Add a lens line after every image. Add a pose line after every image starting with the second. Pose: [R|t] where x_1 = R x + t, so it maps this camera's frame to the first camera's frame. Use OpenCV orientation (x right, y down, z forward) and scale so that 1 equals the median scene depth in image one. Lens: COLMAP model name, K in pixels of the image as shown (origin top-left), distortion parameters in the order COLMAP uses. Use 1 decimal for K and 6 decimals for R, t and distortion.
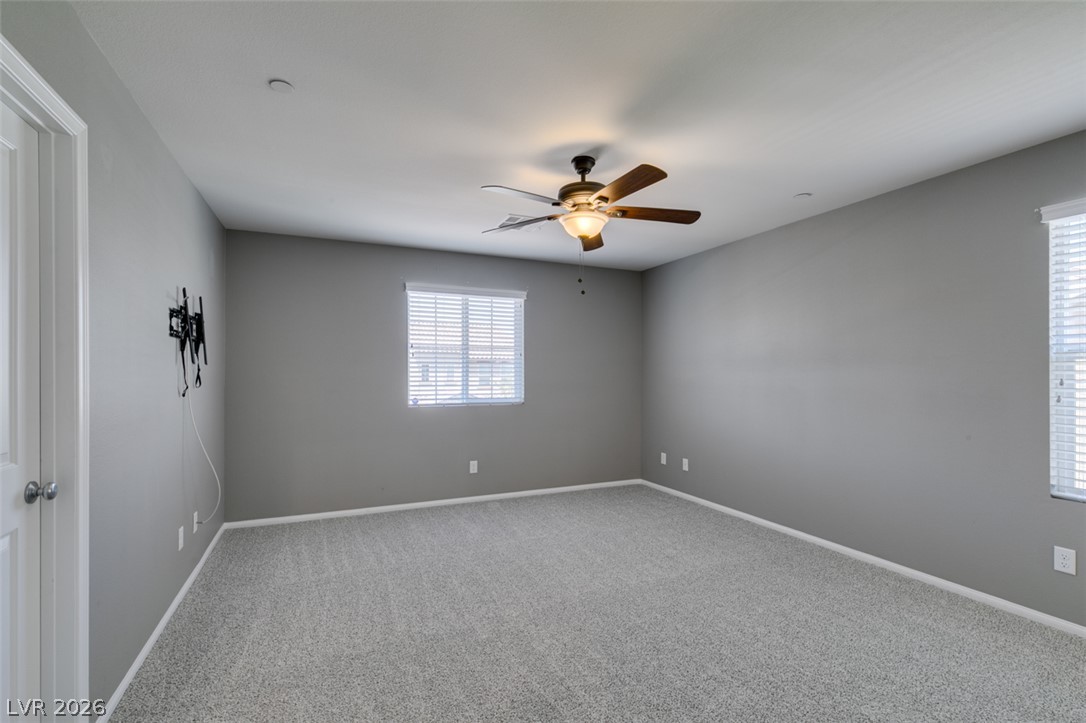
lens RADIAL K [[493.4, 0, 541.8], [0, 493.4, 366.2], [0, 0, 1]] dist [0.012868, -0.000032]
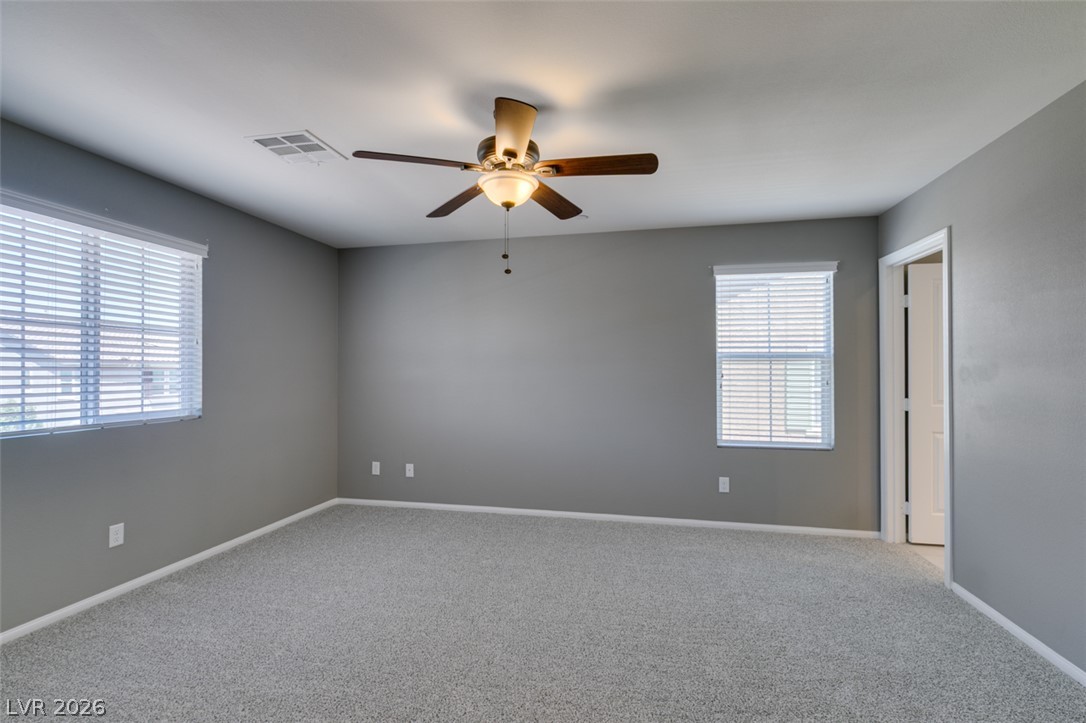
lens RADIAL K [[493.4, 0, 544.9], [0, 493.4, 365.0], [0, 0, 1]] dist [0.012868, -0.000032]
pose [[0.597694, 0.009247, 0.801671, -0.308457], [-0.010060, 0.999941, -0.004033, 0.004956], [-0.801662, -0.005654, 0.597751, 0.262848]]
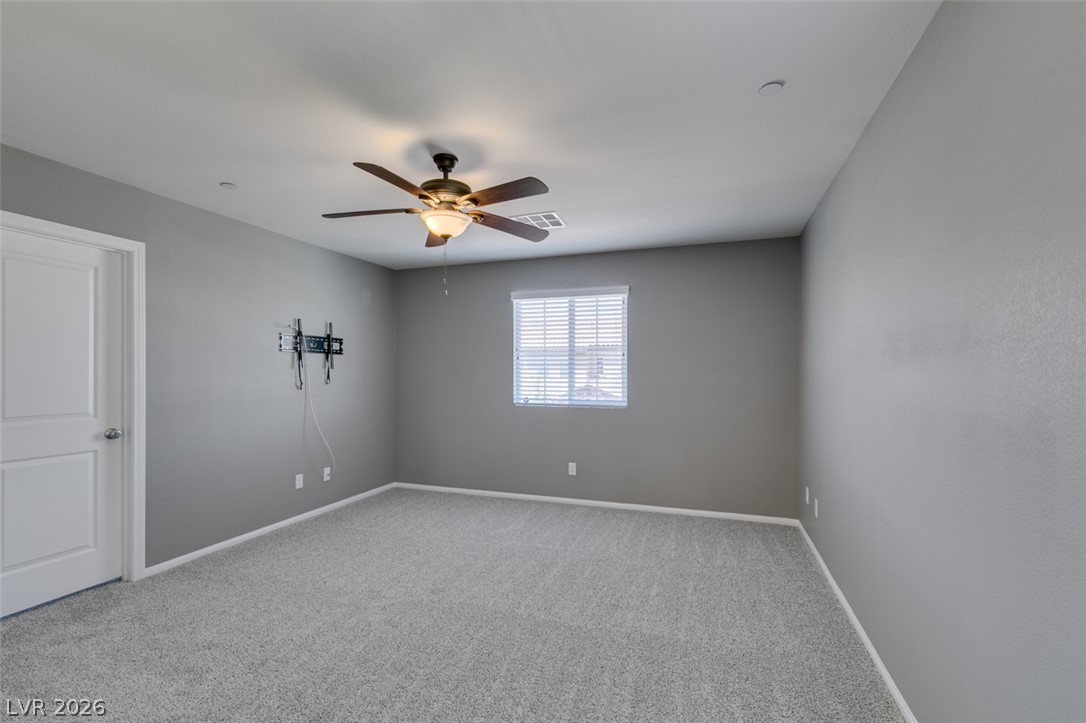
lens RADIAL K [[493.4, 0, 542.0], [0, 493.4, 365.0], [0, 0, 1]] dist [0.012868, -0.000032]
pose [[0.716832, -0.013008, -0.697124, 0.519473], [0.009066, 0.999915, -0.009336, 0.003524], [0.697187, 0.000372, 0.716889, 0.247183]]
